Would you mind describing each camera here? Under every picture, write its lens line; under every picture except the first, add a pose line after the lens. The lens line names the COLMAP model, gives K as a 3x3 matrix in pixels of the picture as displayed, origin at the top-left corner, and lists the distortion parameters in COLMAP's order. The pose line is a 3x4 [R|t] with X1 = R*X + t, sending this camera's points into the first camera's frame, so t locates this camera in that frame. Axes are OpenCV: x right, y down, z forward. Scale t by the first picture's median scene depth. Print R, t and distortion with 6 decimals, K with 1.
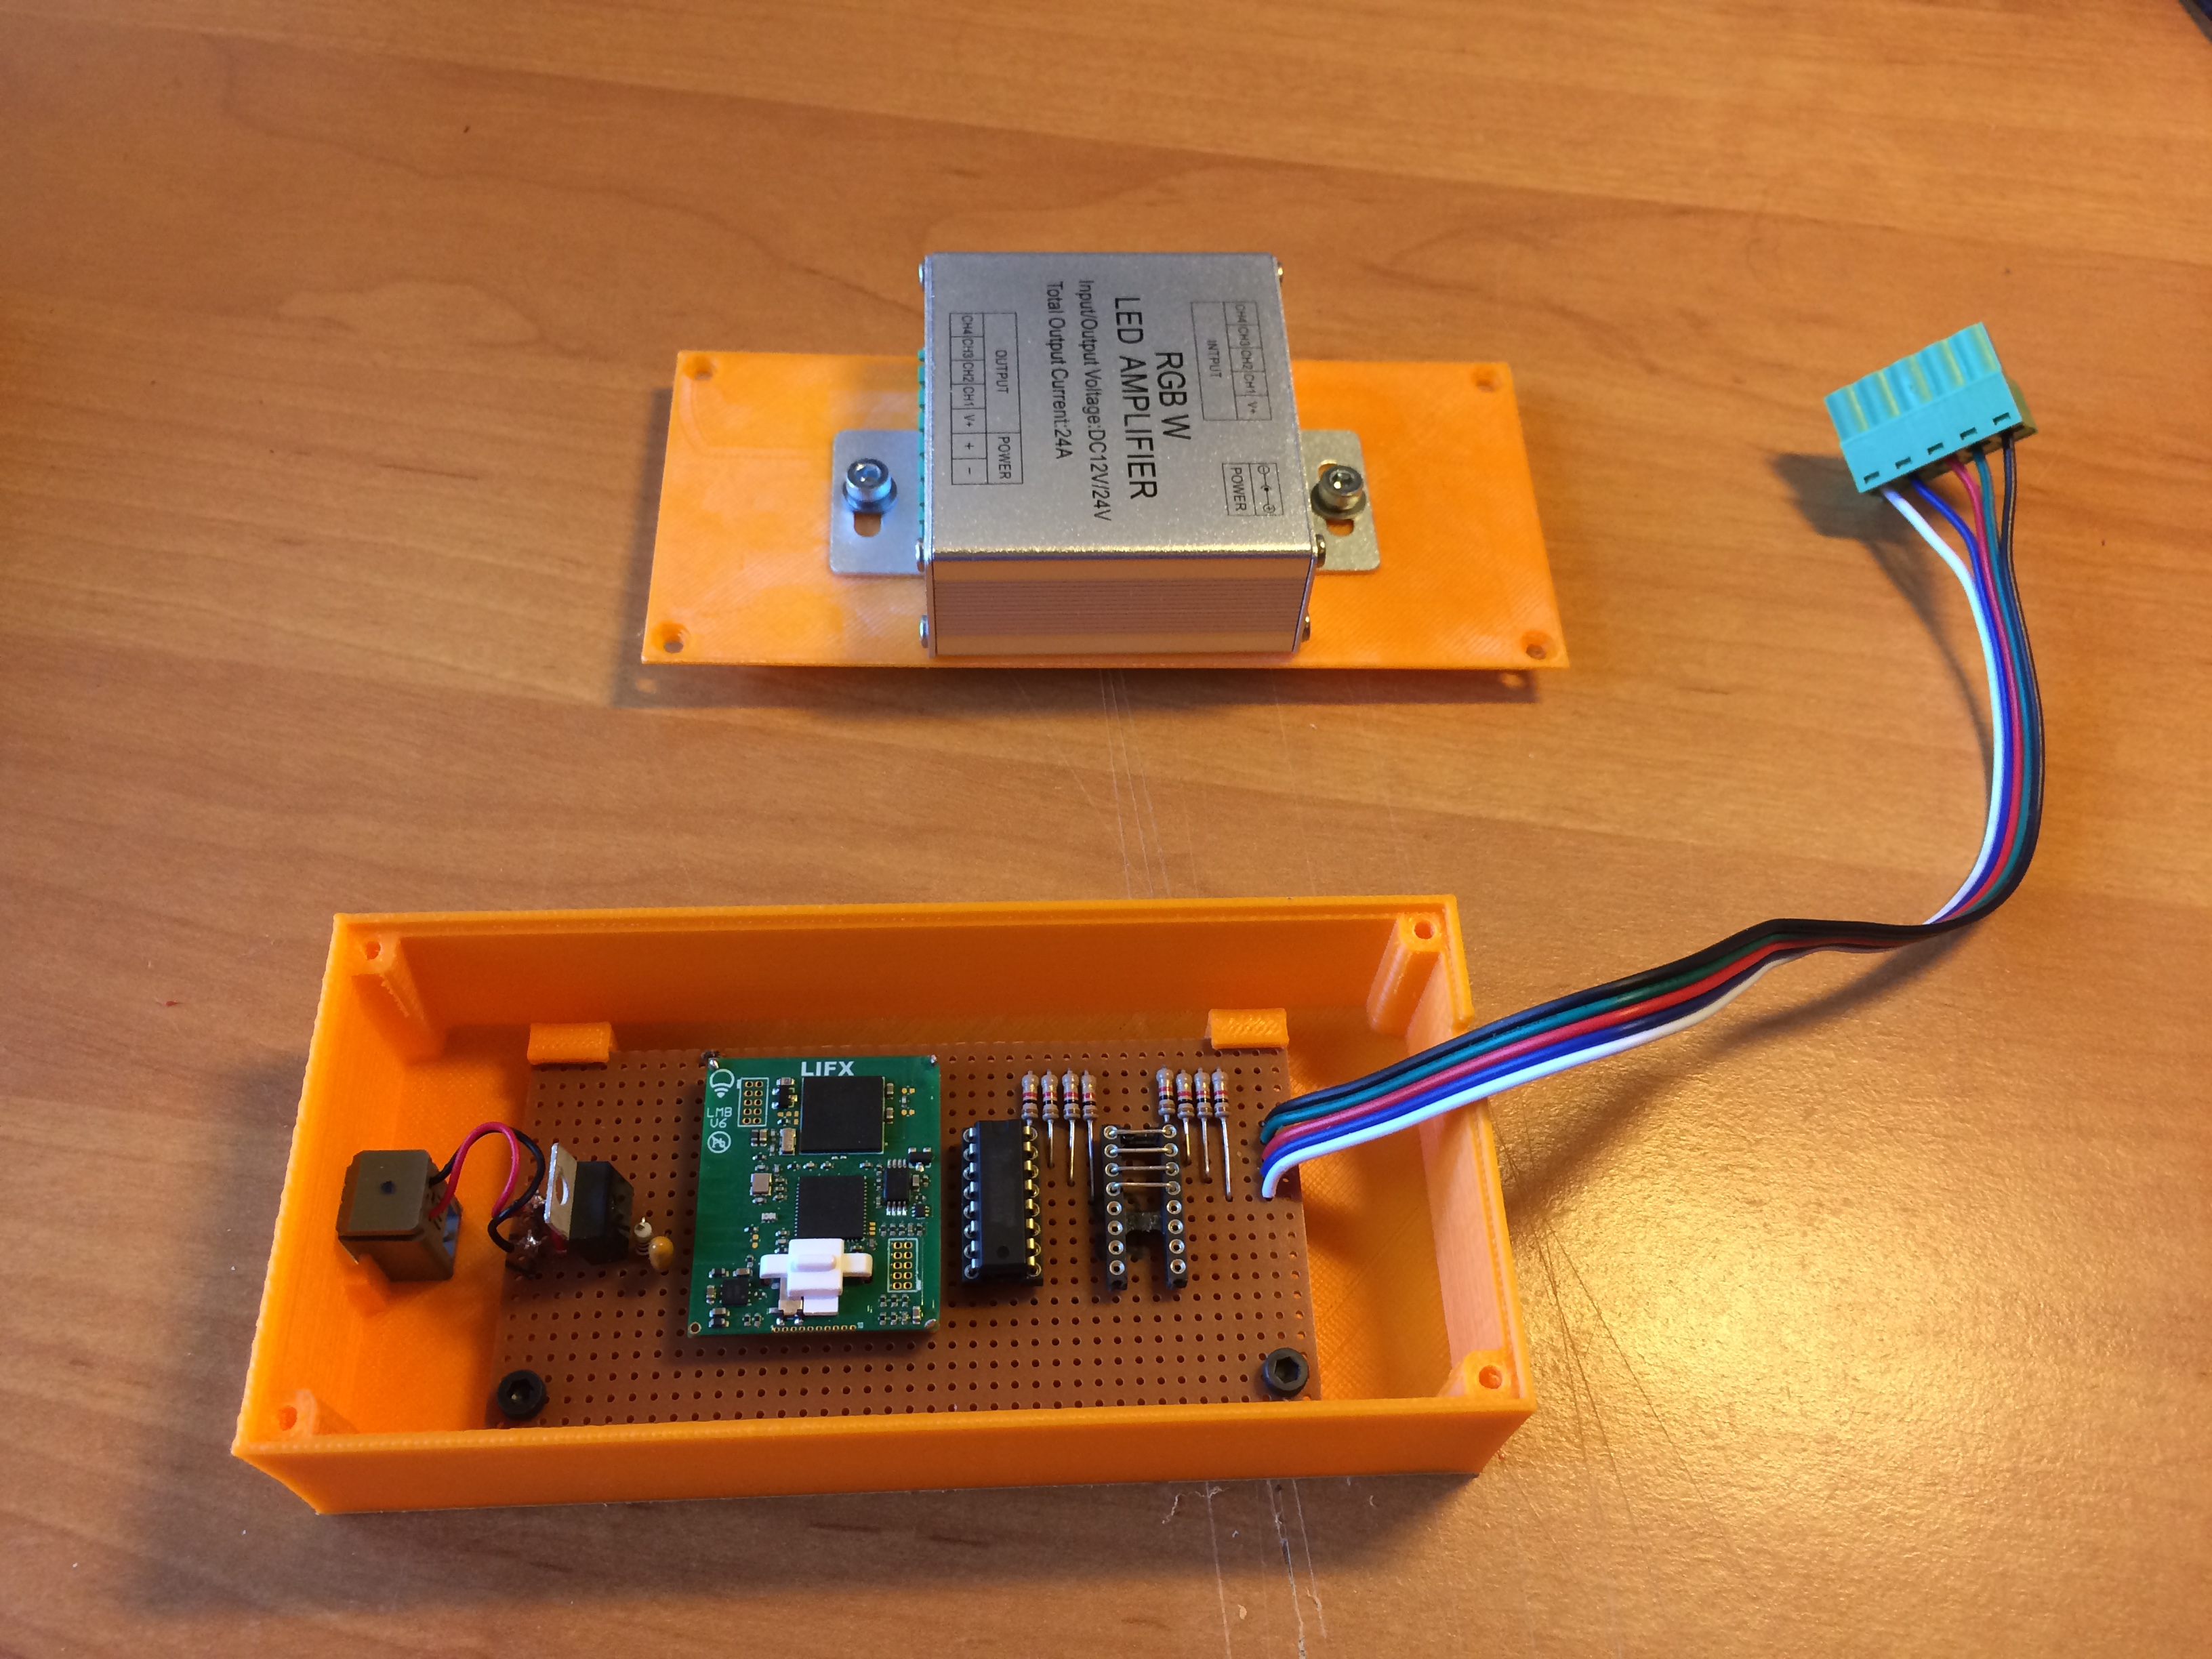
lens RADIAL K [[1960.0, 0, 1106.0], [0, 1960.0, 829.5], [0, 0, 1]] dist [0.050440, -0.106819]
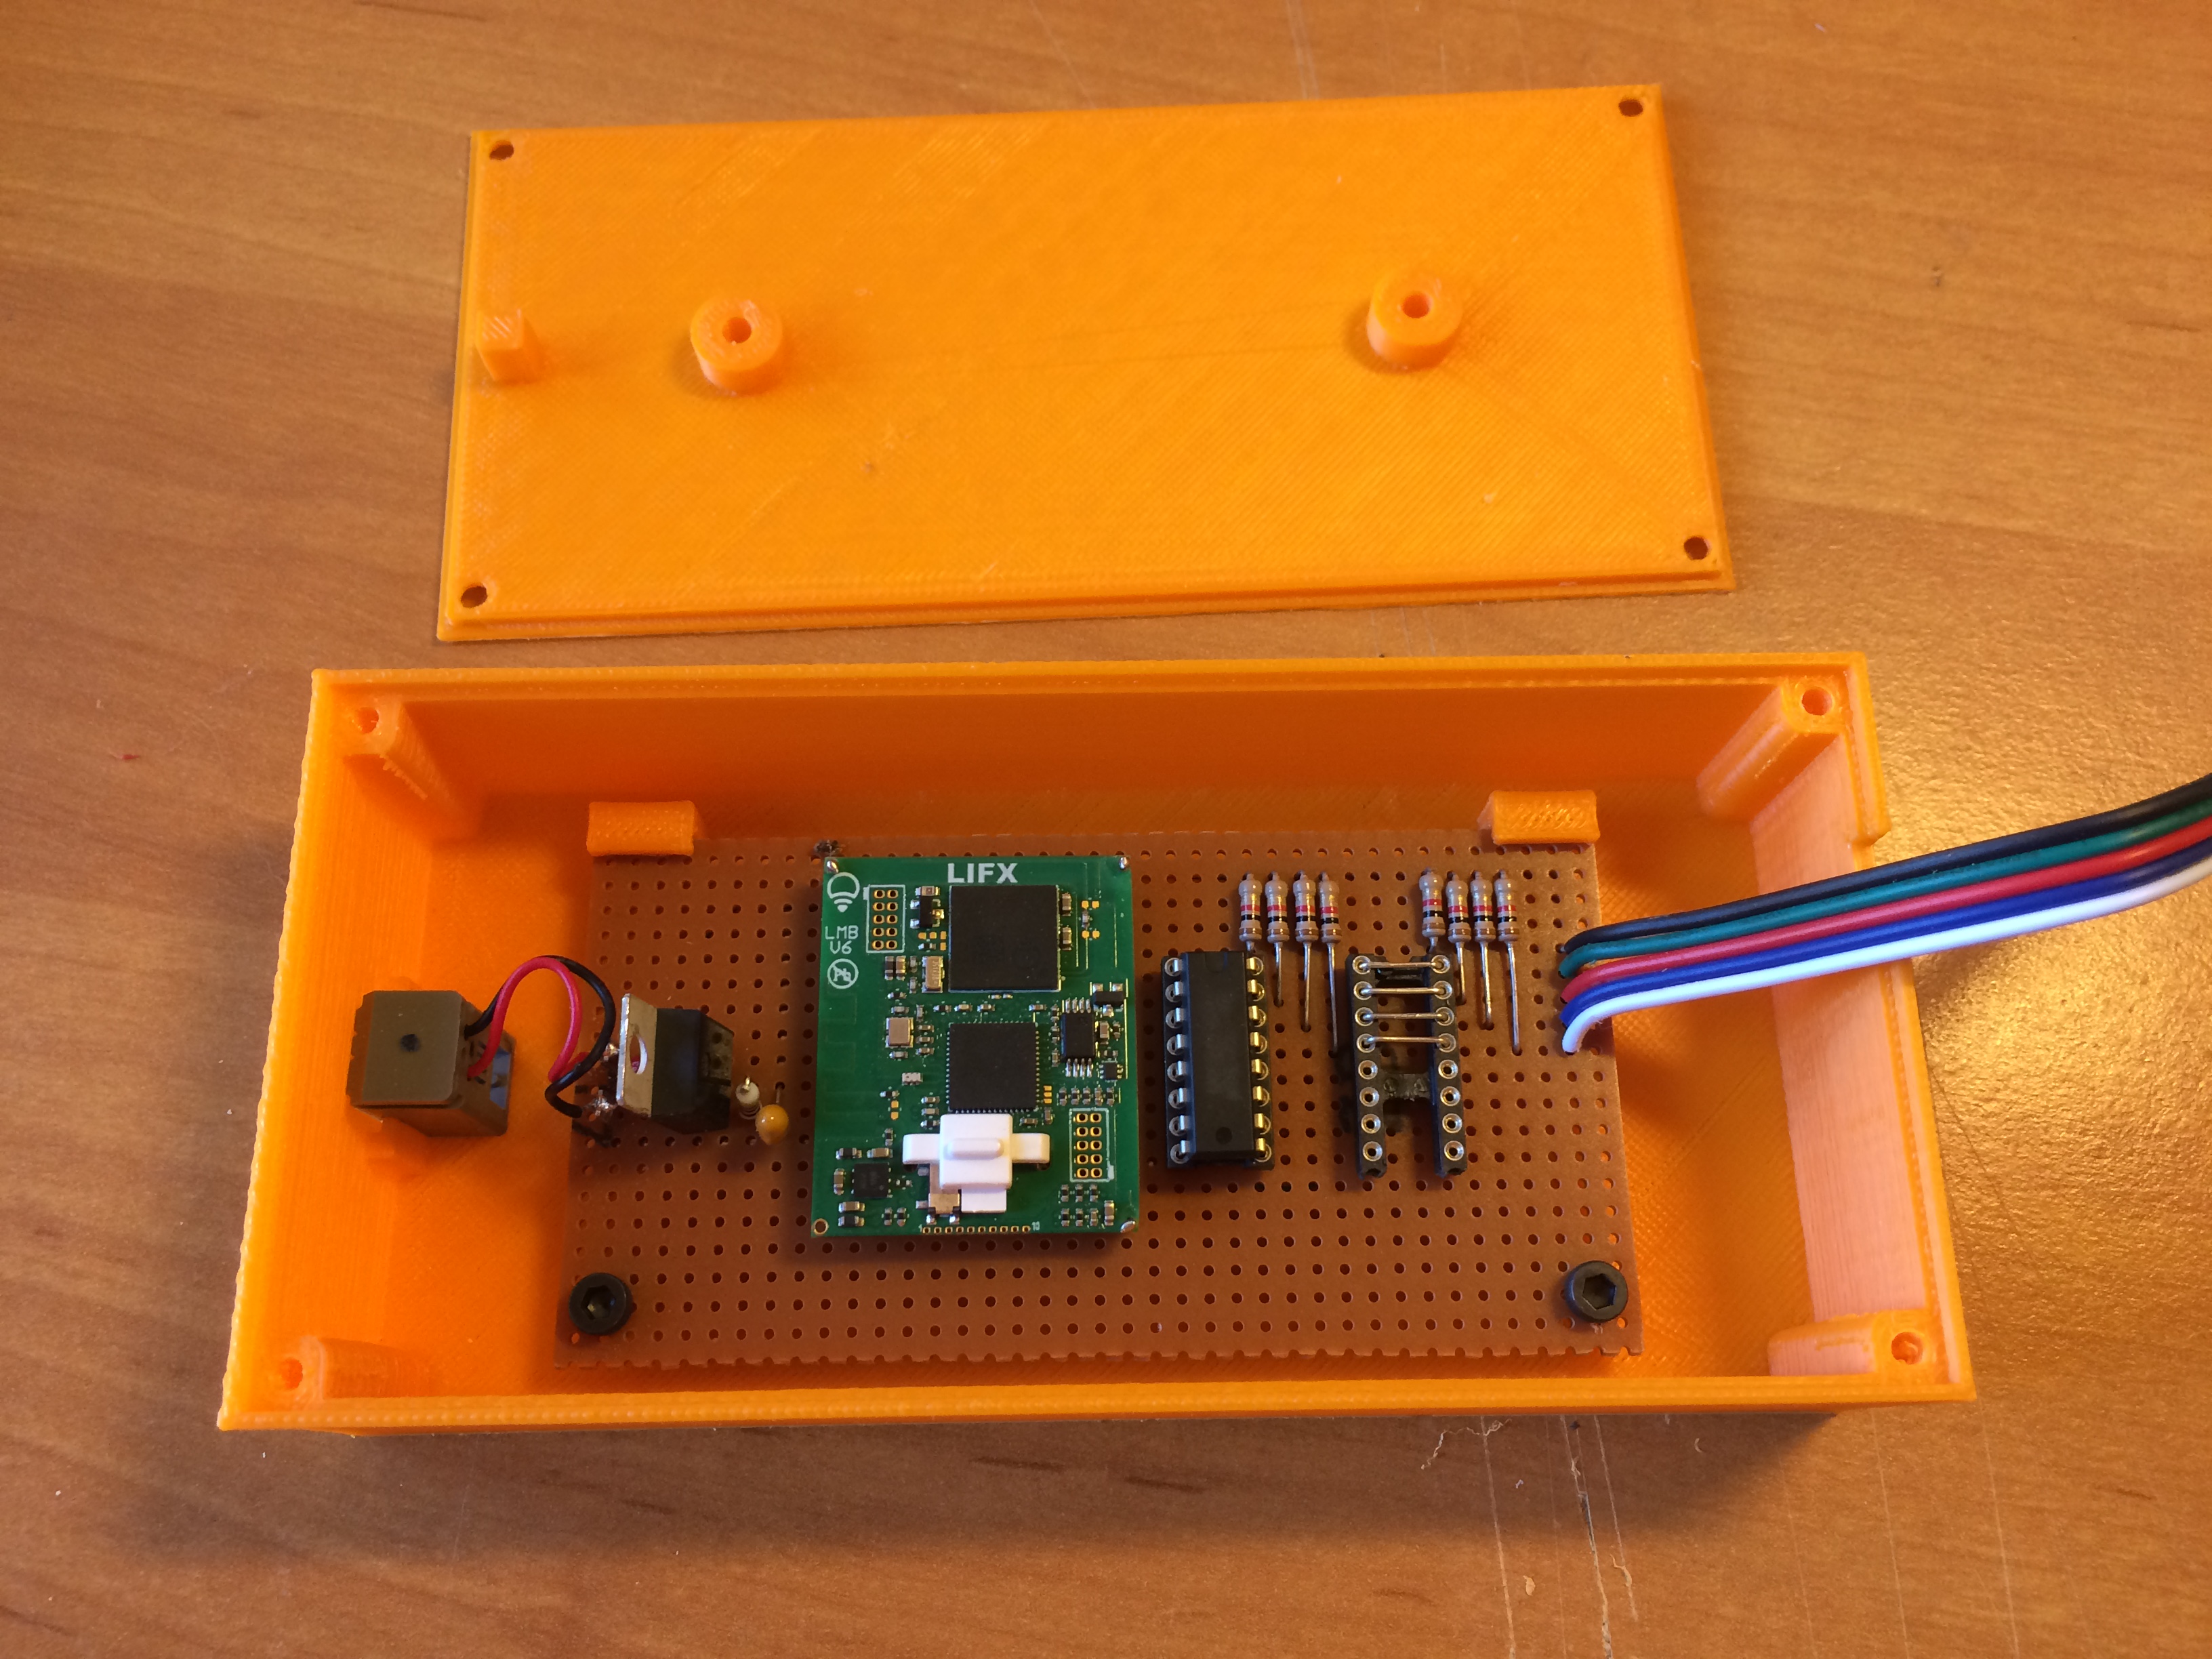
lens RADIAL K [[1960.0, 0, 1106.0], [0, 1960.0, 829.5], [0, 0, 1]] dist [0.050440, -0.106819]
pose [[0.998927, 0.013149, -0.044410, -0.060675], [-0.002644, 0.973479, 0.228760, -0.064536], [0.046240, -0.228397, 0.972469, 0.273674]]
